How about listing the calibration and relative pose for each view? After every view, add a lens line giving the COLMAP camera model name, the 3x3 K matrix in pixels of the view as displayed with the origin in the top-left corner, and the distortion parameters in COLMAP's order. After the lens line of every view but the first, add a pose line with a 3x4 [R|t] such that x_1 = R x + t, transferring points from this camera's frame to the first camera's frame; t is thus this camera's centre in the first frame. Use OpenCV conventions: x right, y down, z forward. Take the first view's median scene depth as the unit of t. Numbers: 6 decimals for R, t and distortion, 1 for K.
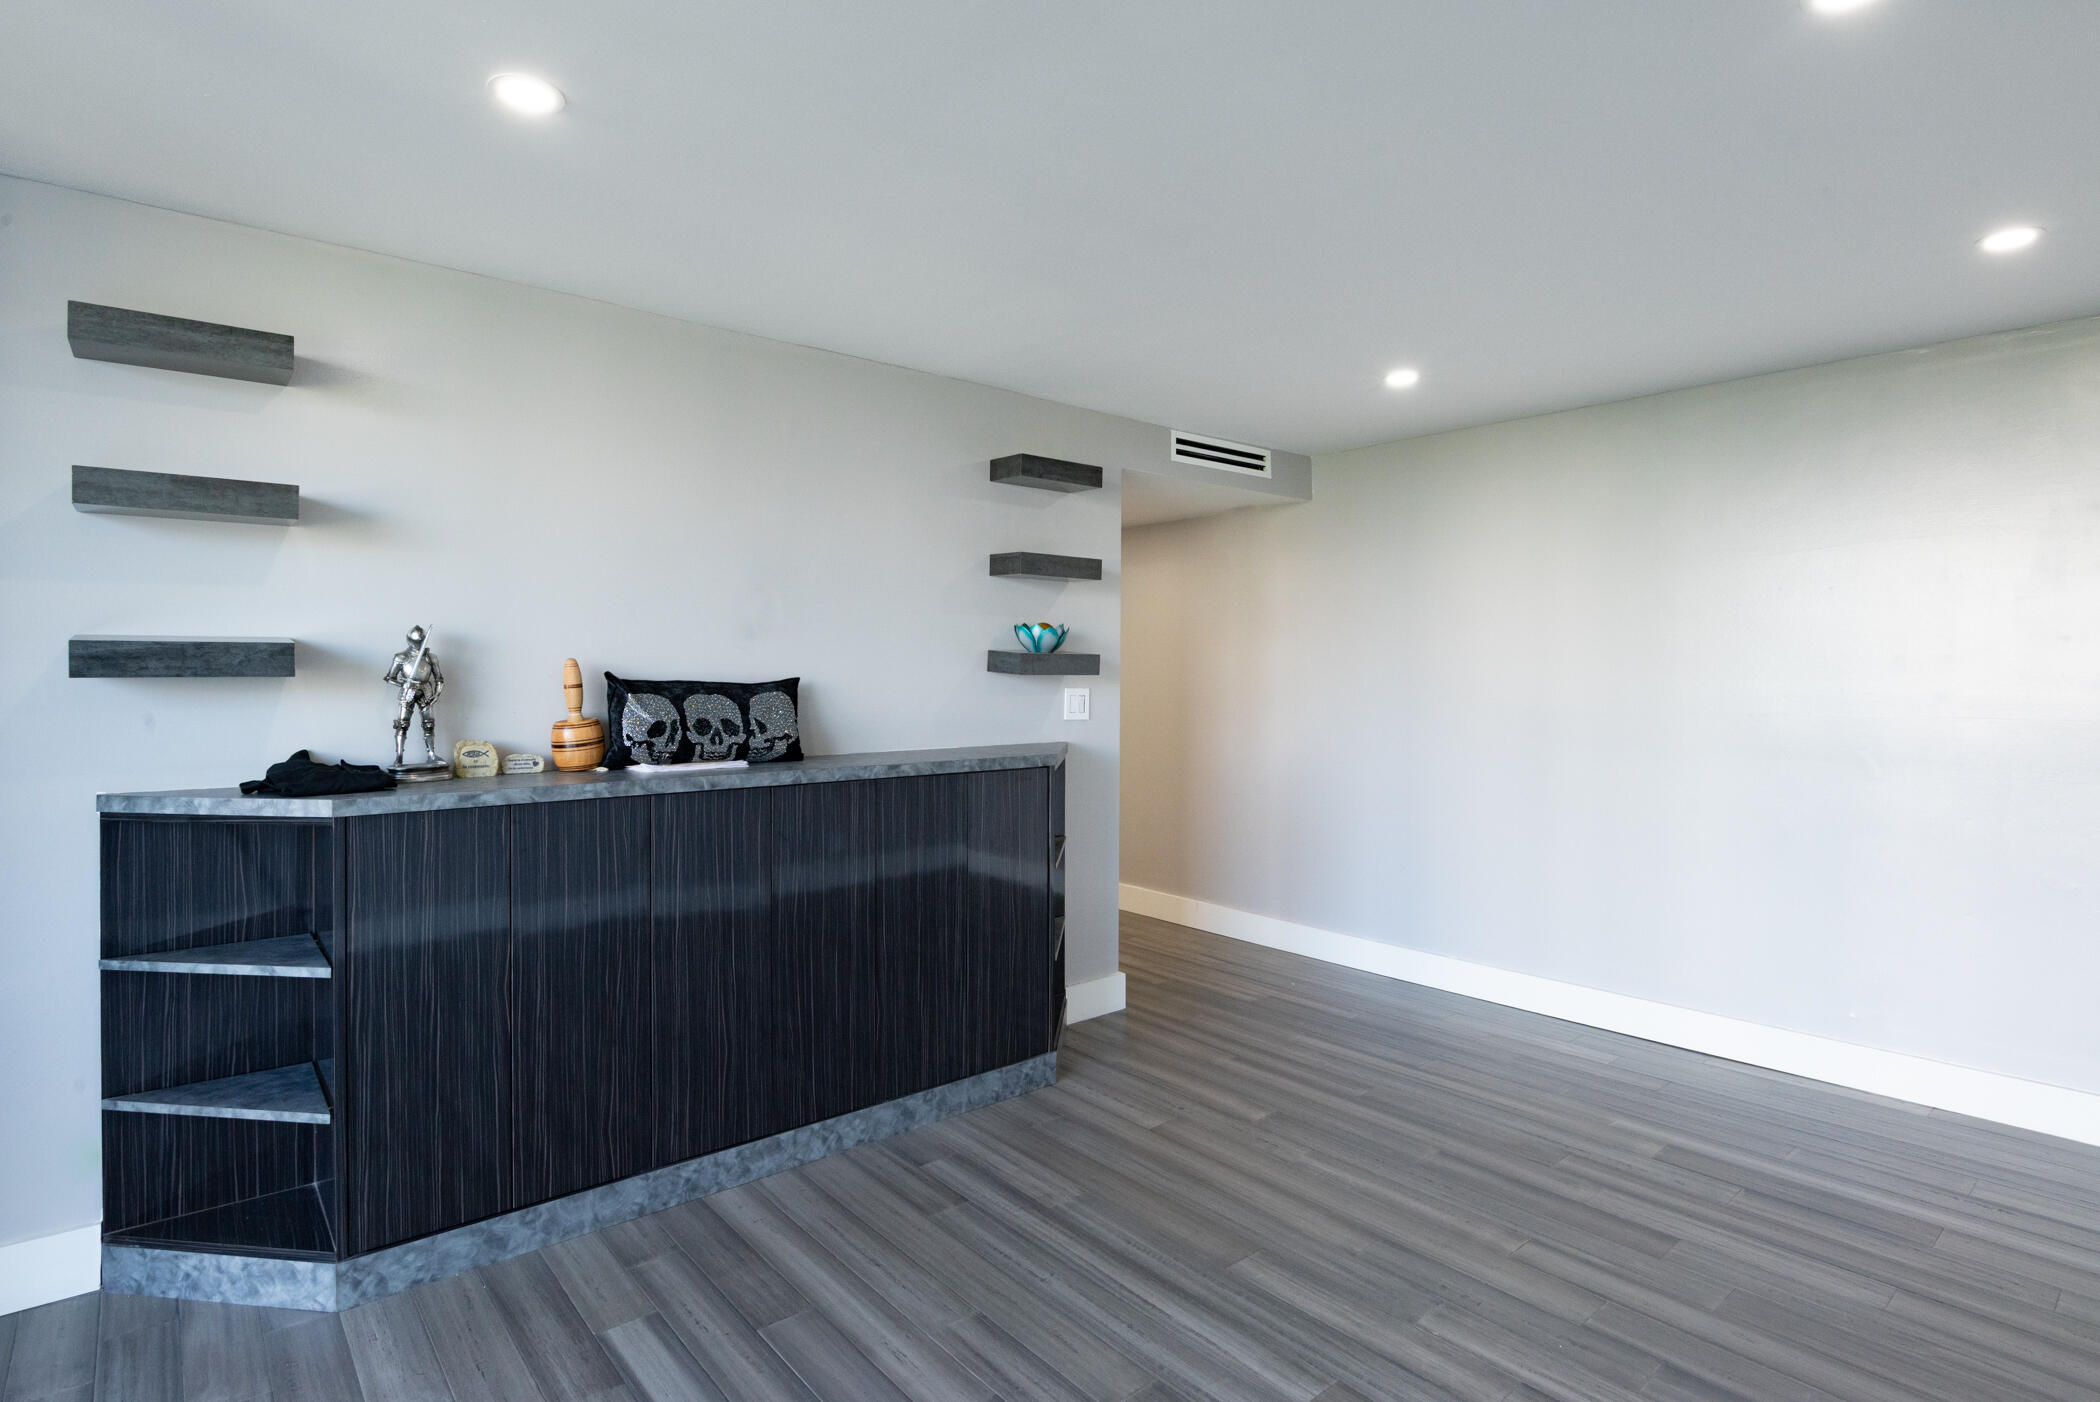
lens RADIAL K [[1004.1, 0, 1055.5], [0, 1004.1, 690.1], [0, 0, 1]] dist [-0.016949, -0.000121]
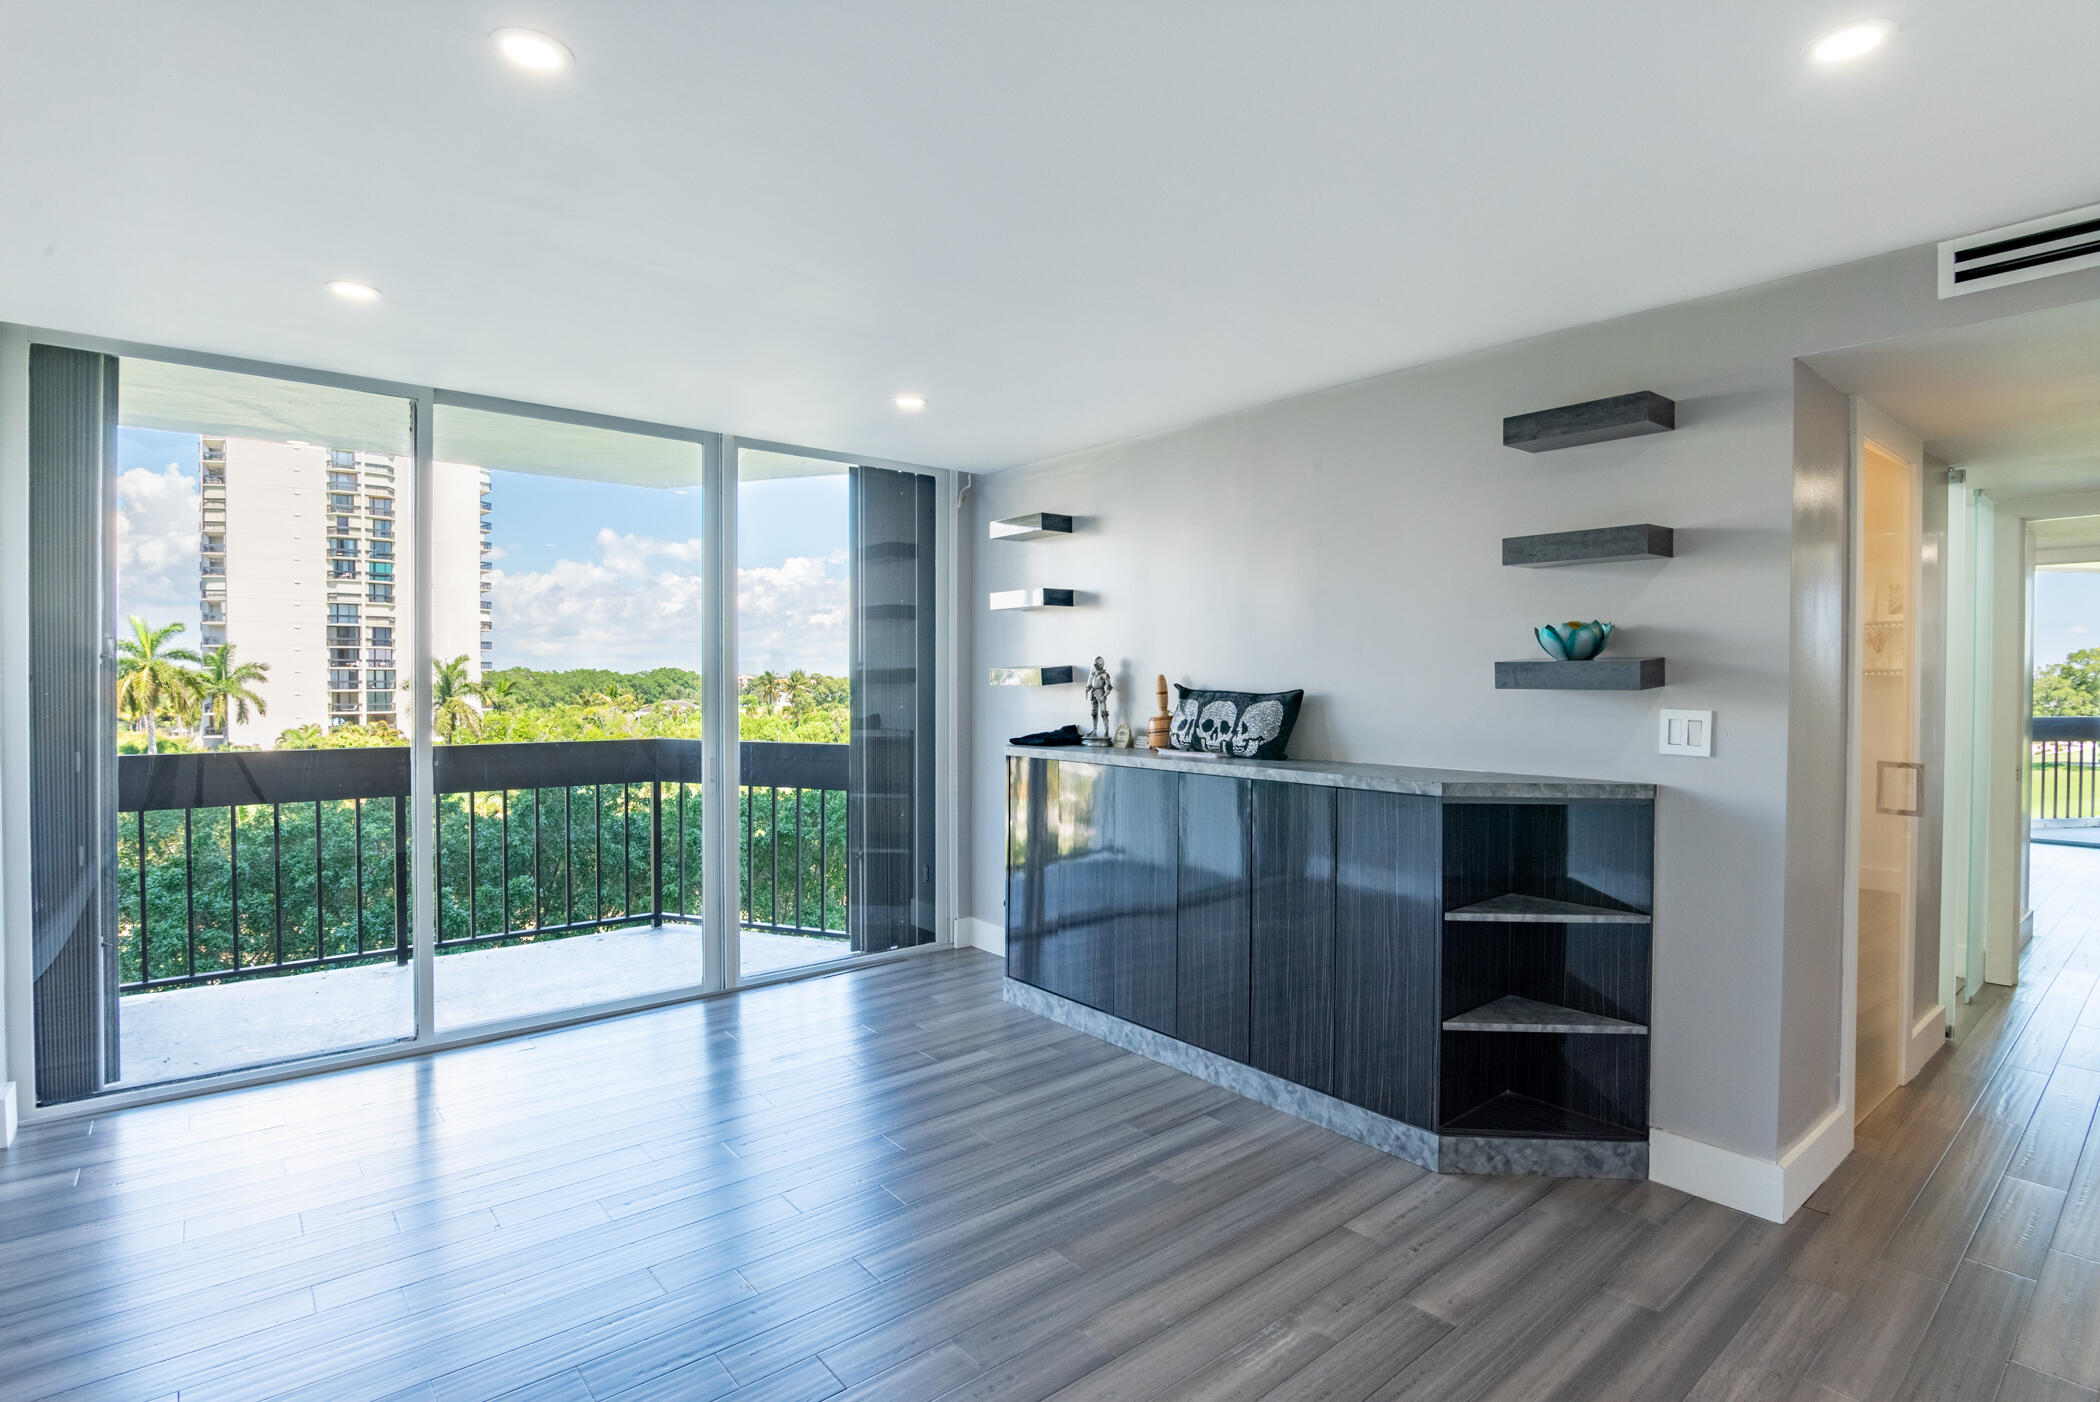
lens RADIAL K [[1004.1, 0, 1055.5], [0, 1004.1, 690.1], [0, 0, 1]] dist [-0.016949, -0.000121]
pose [[0.027650, 0.009332, -0.999574, 0.938777], [-0.015904, 0.999834, 0.008894, -0.018398], [0.999491, 0.015651, 0.027794, 0.736010]]
